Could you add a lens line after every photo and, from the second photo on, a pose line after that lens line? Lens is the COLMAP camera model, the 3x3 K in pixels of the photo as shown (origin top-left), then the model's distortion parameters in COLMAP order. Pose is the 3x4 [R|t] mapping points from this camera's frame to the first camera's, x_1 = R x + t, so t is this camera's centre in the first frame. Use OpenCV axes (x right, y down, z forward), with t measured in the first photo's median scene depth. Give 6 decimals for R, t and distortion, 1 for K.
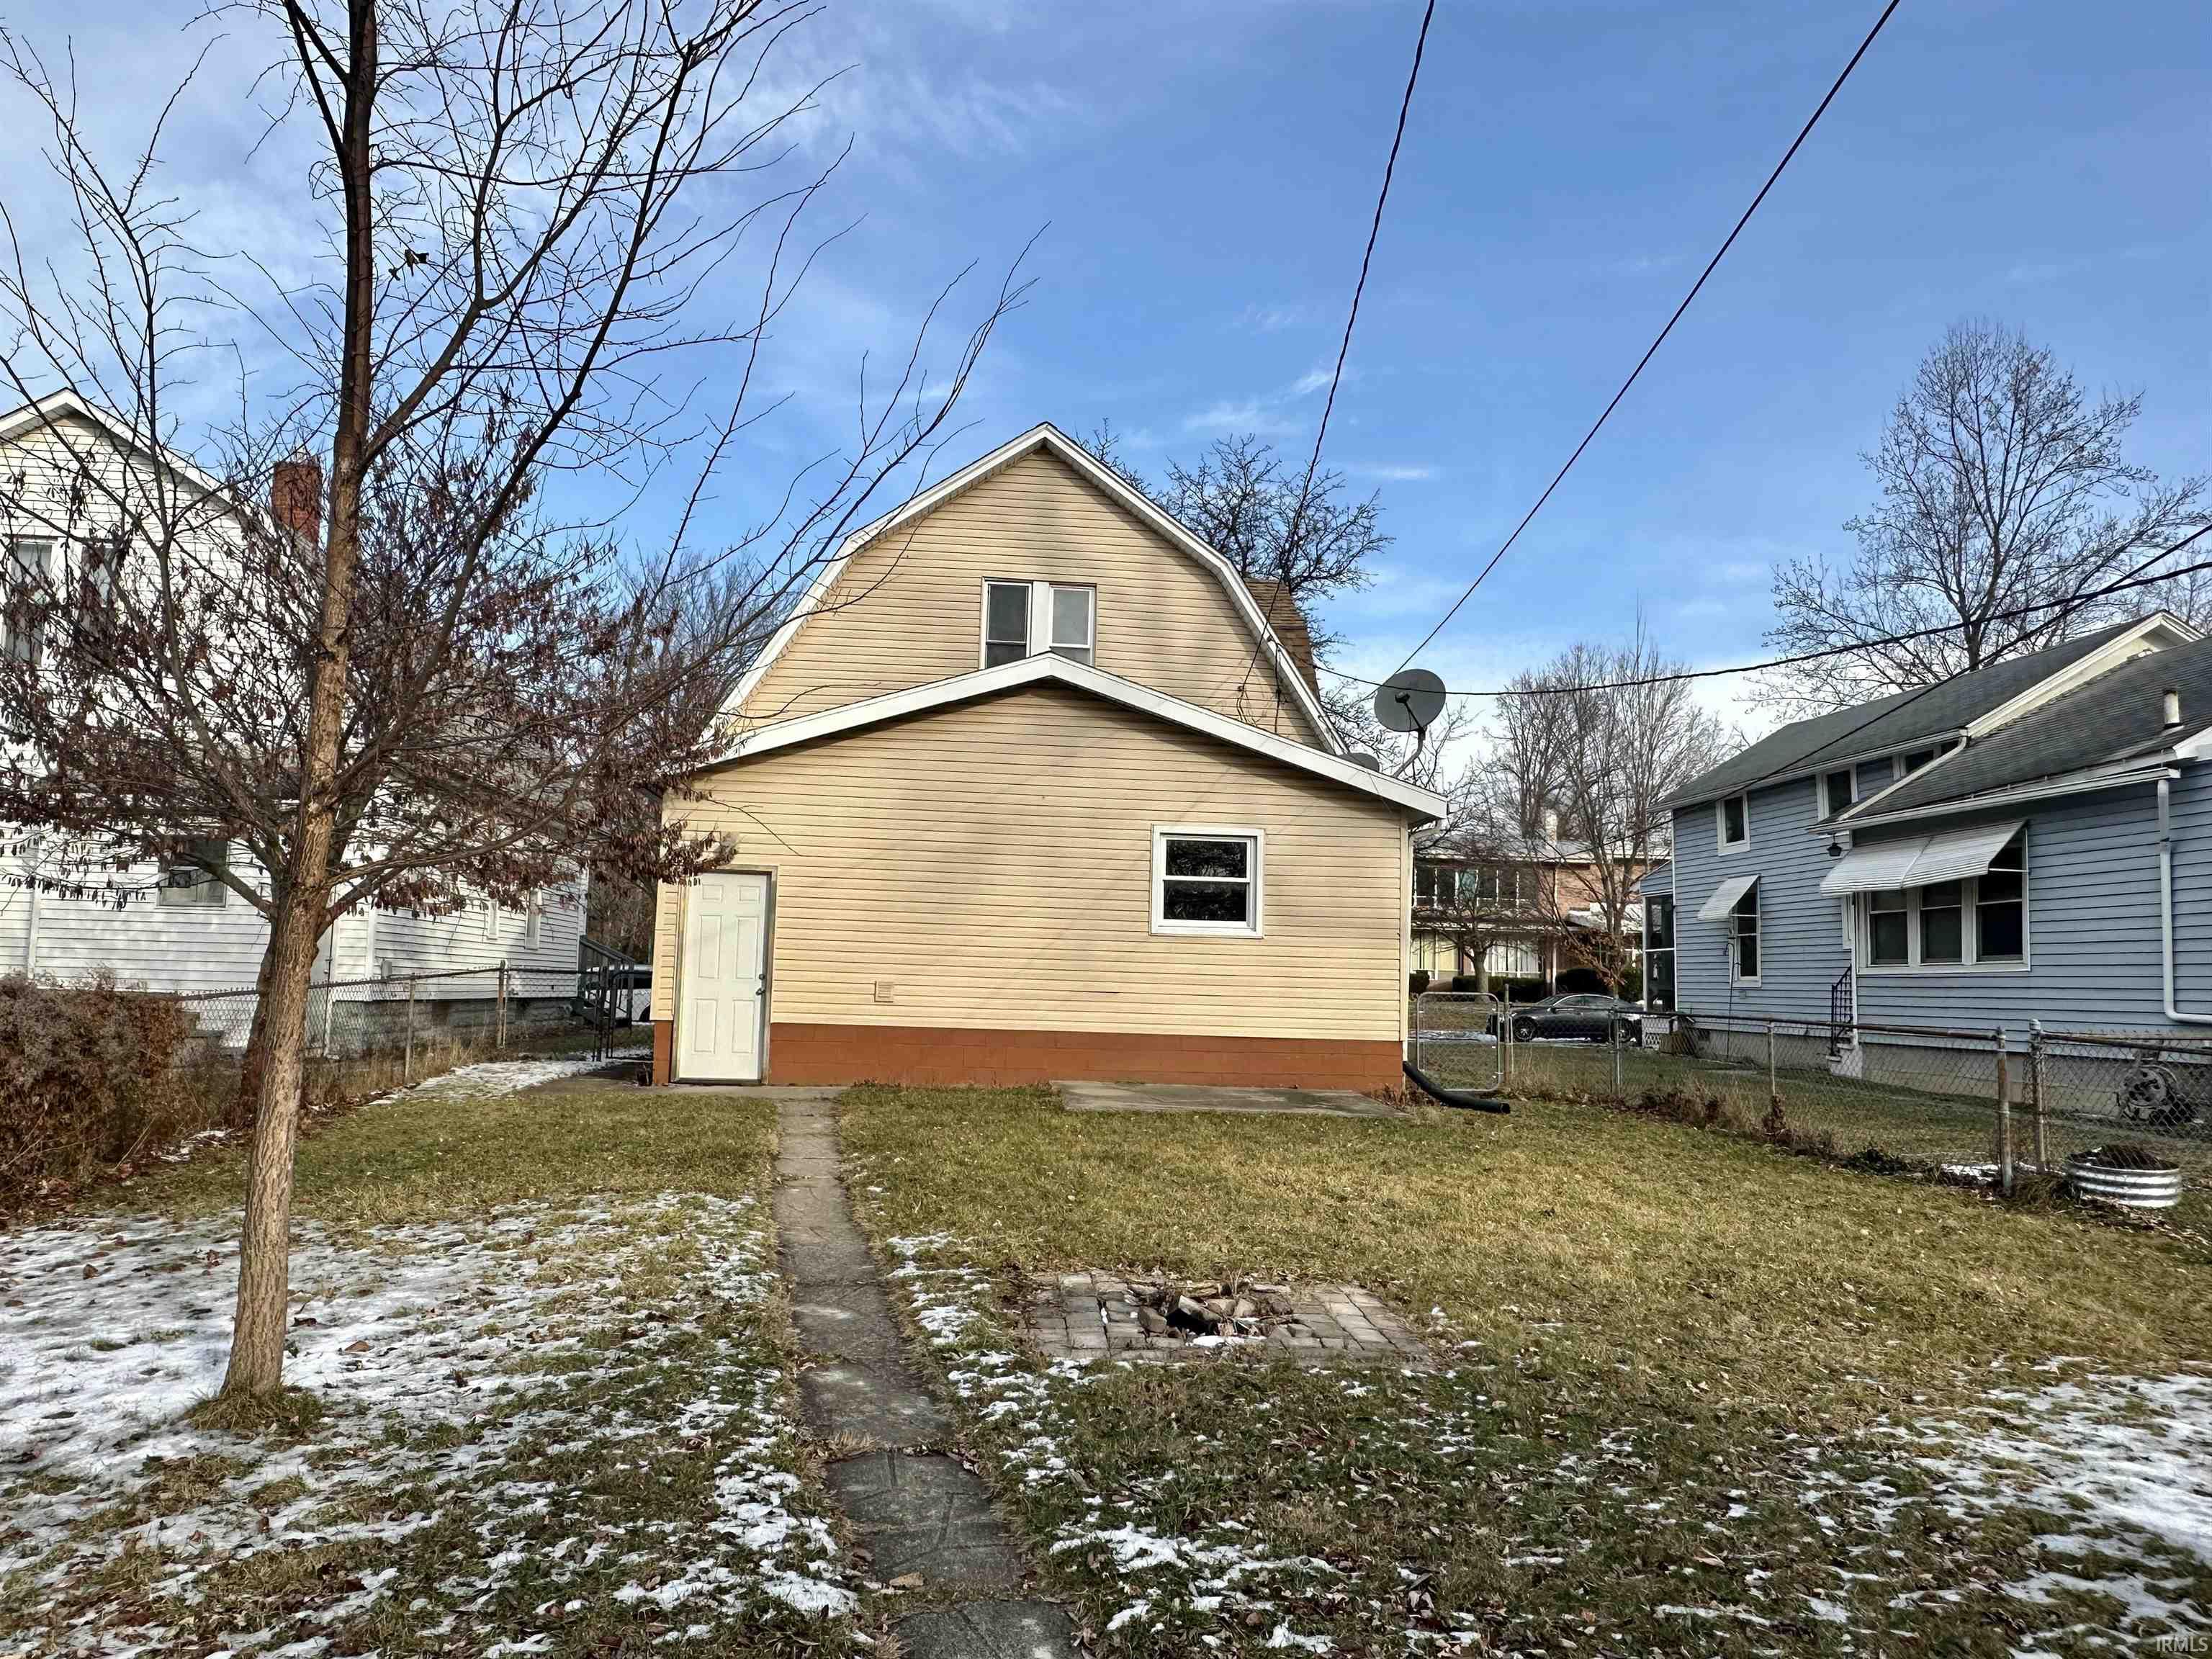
lens RADIAL K [[1491.8, 0, 1106.0], [0, 1491.8, 829.5], [0, 0, 1]] dist [-0.003235, -0.000830]
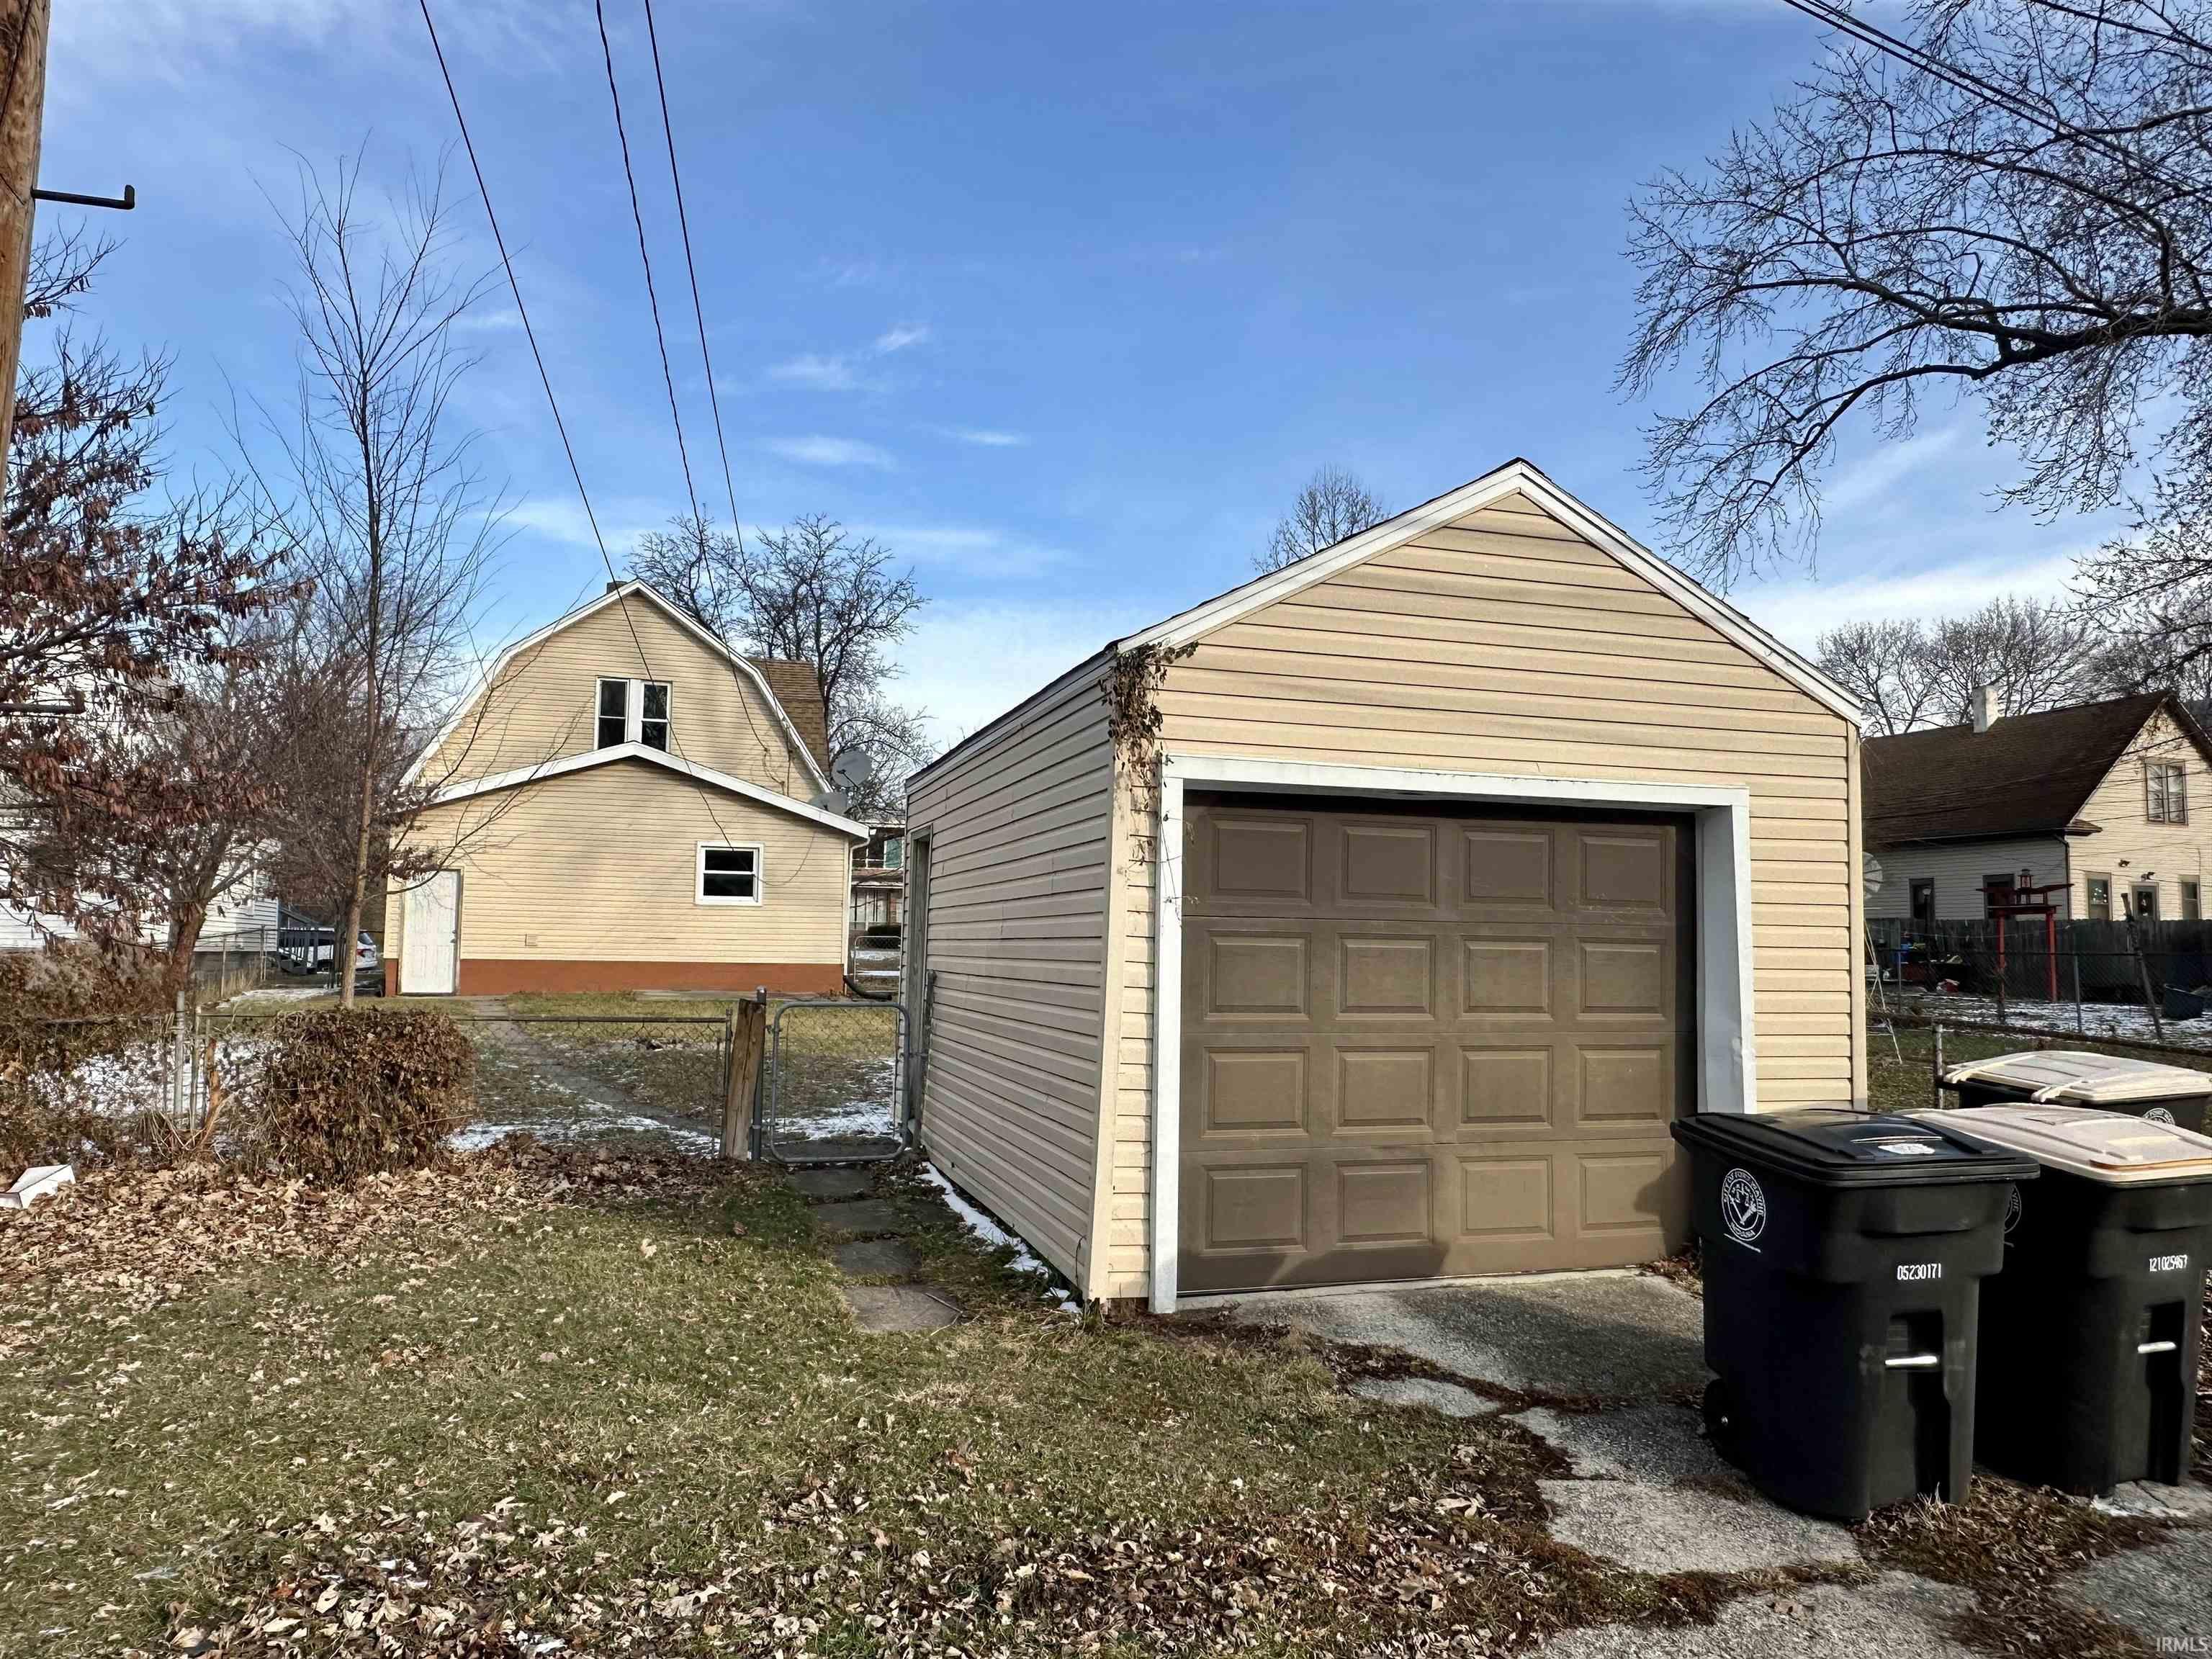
lens RADIAL K [[1491.8, 0, 1106.0], [0, 1491.8, 829.5], [0, 0, 1]] dist [-0.003235, -0.000830]
pose [[0.973402, 0.003654, 0.229073, 0.096281], [-0.010666, 0.999511, 0.029384, -0.071916], [-0.228853, -0.031046, 0.972966, -0.779010]]
